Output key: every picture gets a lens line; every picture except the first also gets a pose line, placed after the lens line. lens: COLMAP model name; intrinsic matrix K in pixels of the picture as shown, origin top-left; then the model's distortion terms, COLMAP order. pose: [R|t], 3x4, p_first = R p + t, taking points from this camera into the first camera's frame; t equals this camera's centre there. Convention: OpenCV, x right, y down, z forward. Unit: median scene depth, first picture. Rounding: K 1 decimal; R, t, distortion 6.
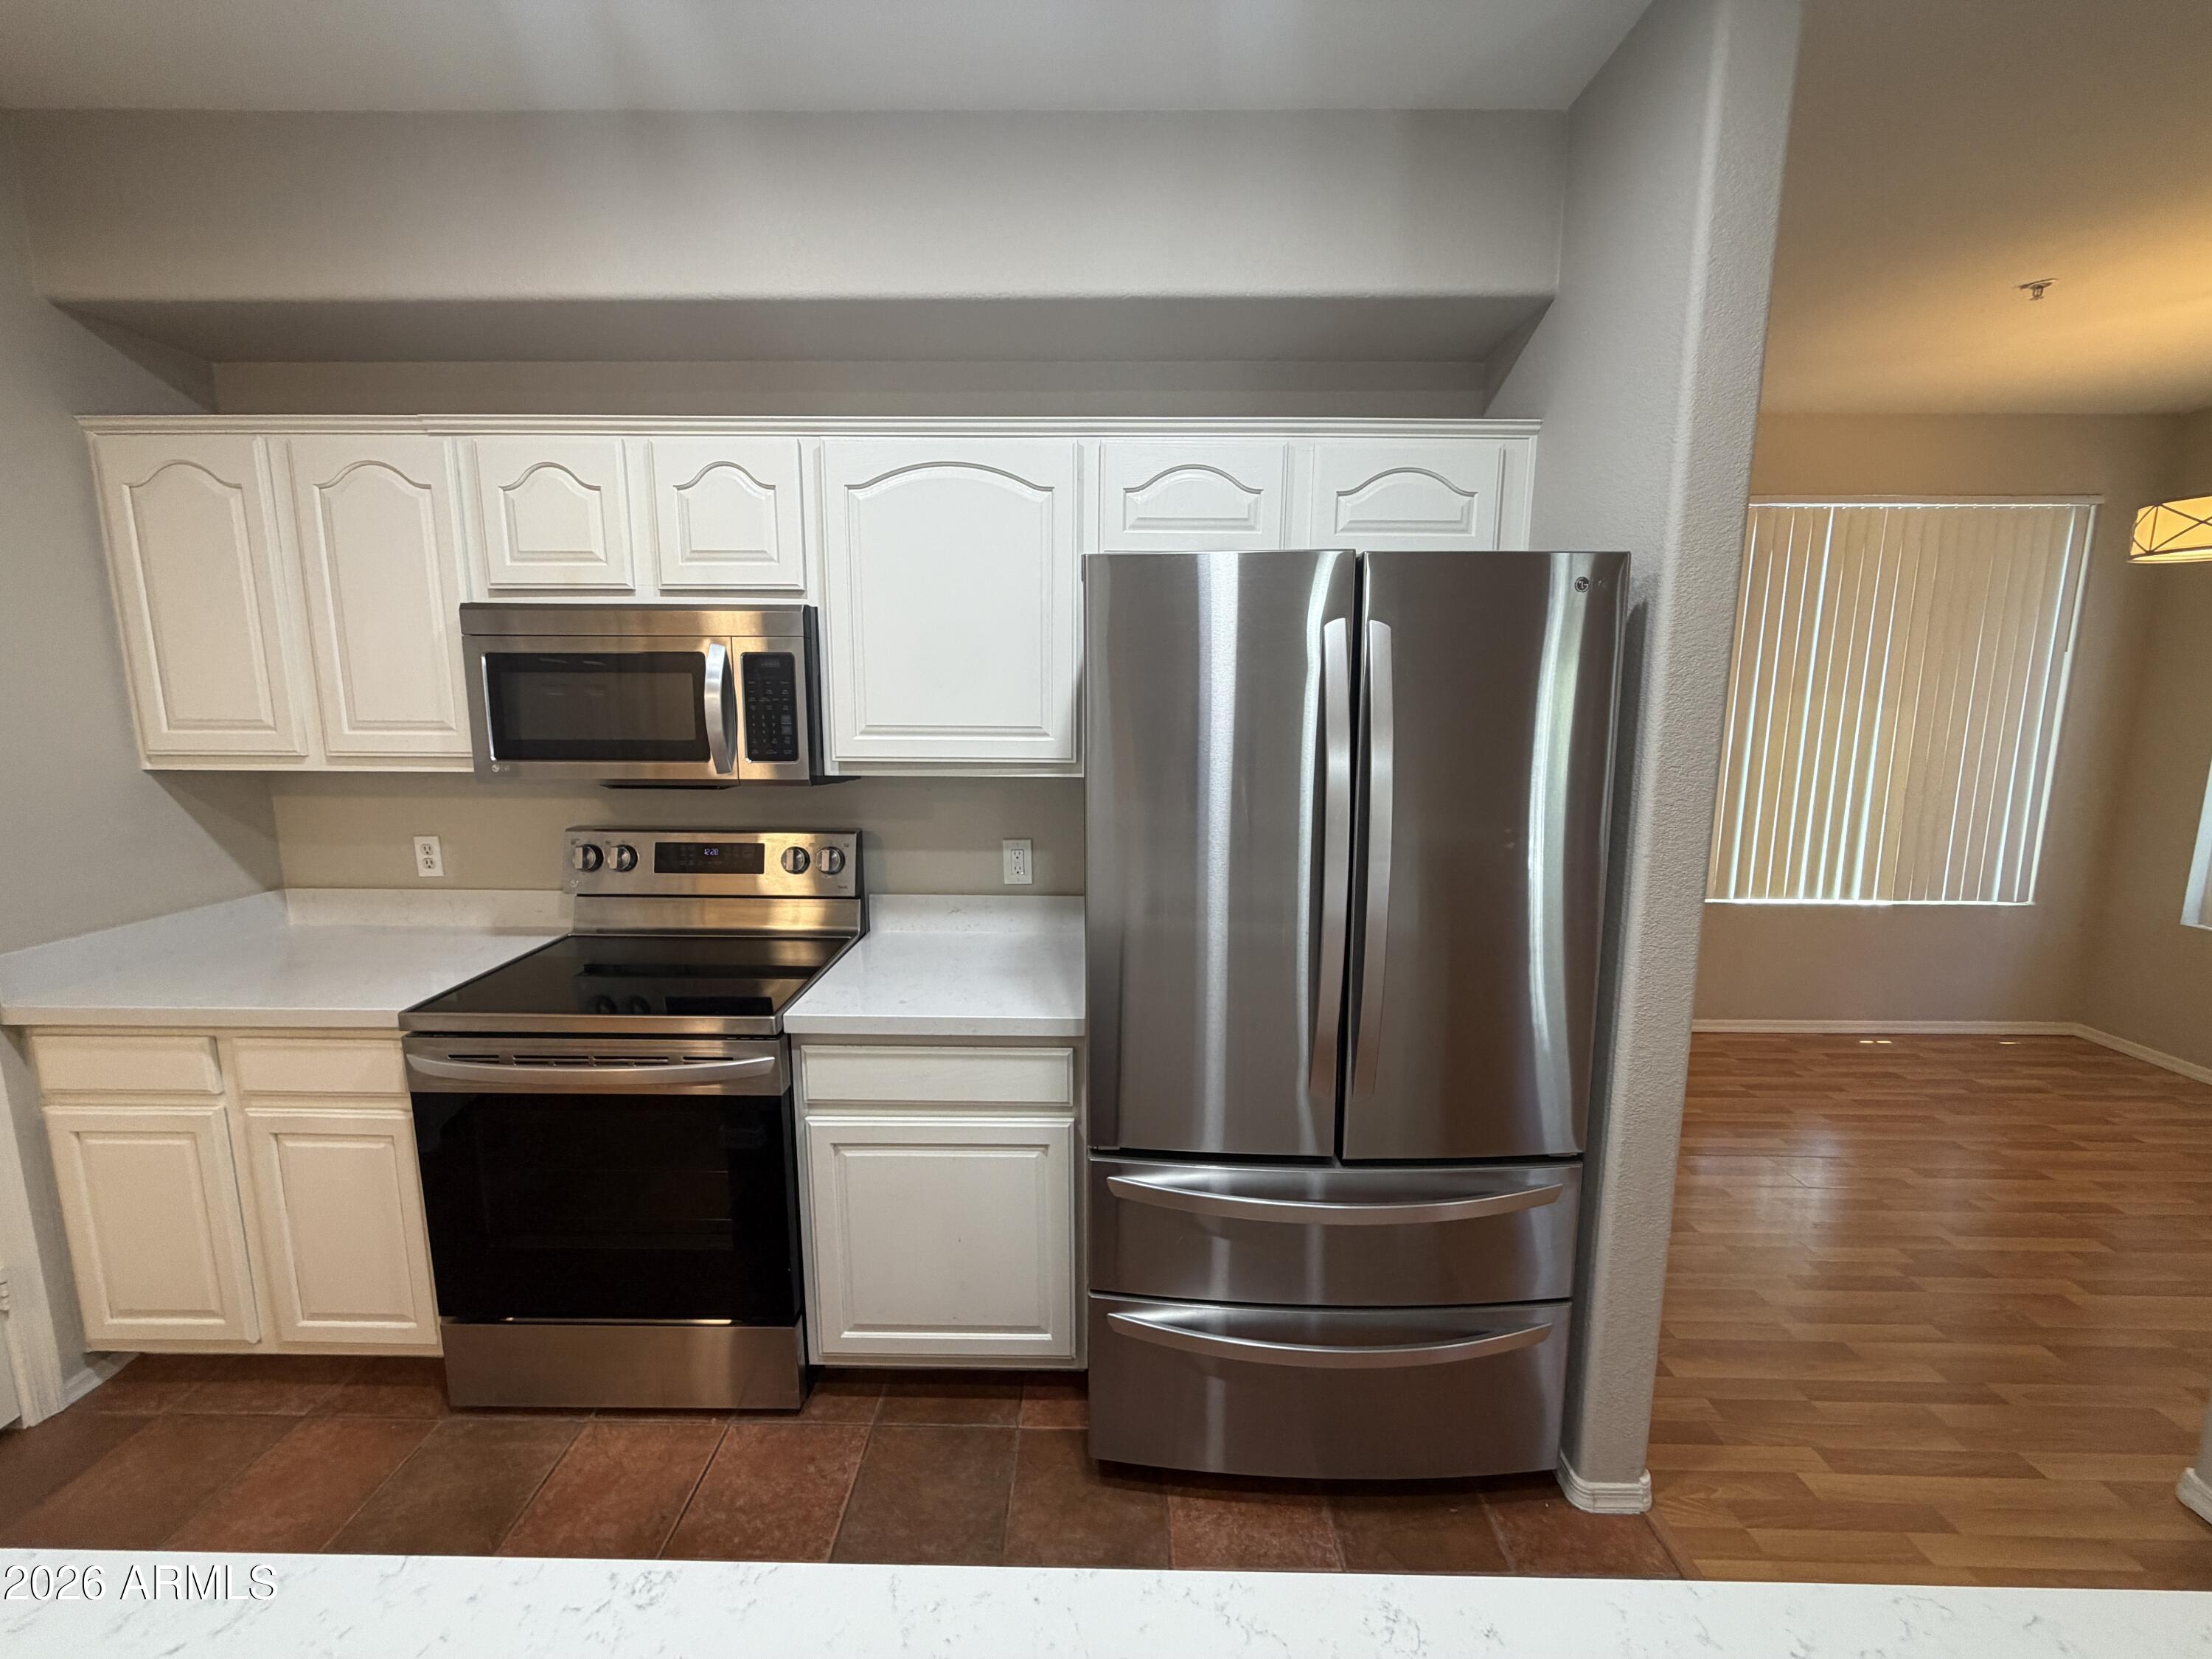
lens RADIAL K [[884.7, 0, 1097.7], [0, 884.7, 827.2], [0, 0, 1]] dist [0.000862, -0.000290]
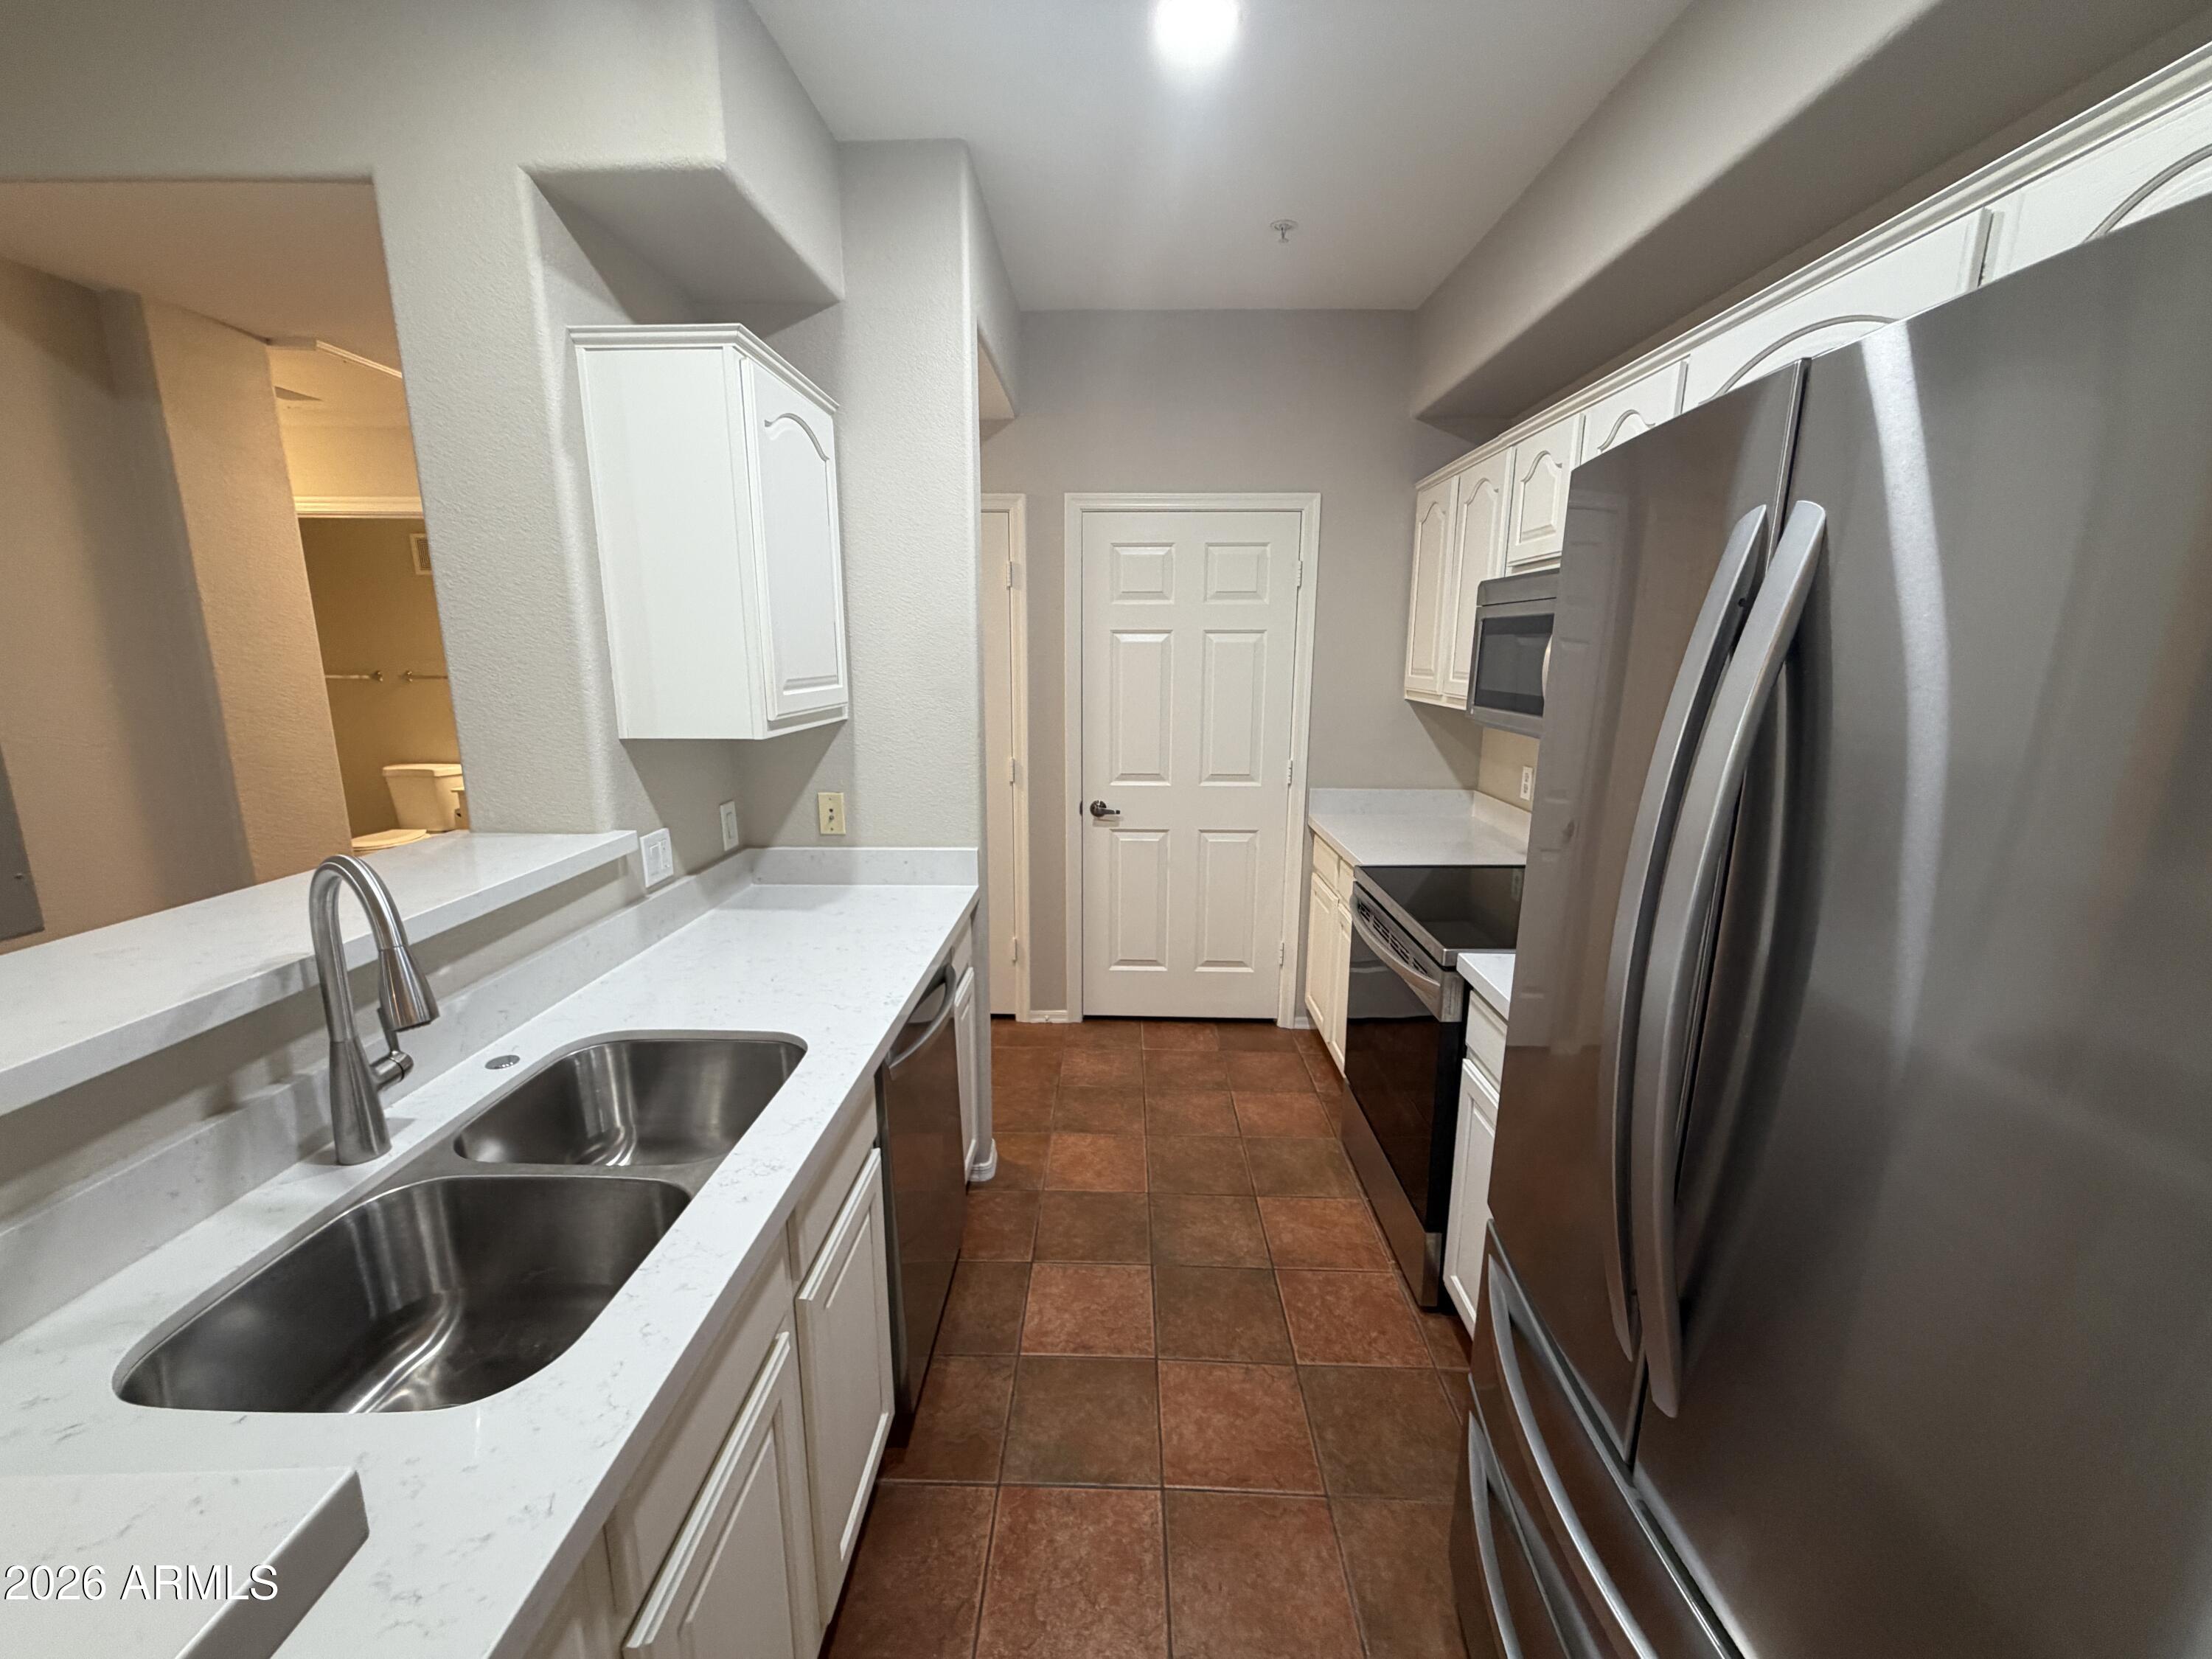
lens RADIAL K [[884.7, 0, 1097.7], [0, 884.7, 827.2], [0, 0, 1]] dist [0.000862, -0.000290]
pose [[-0.014268, 0.195833, -0.980534, 0.617375], [-0.155075, 0.968335, 0.195653, -0.072086], [0.987800, 0.154848, 0.016552, 0.480161]]
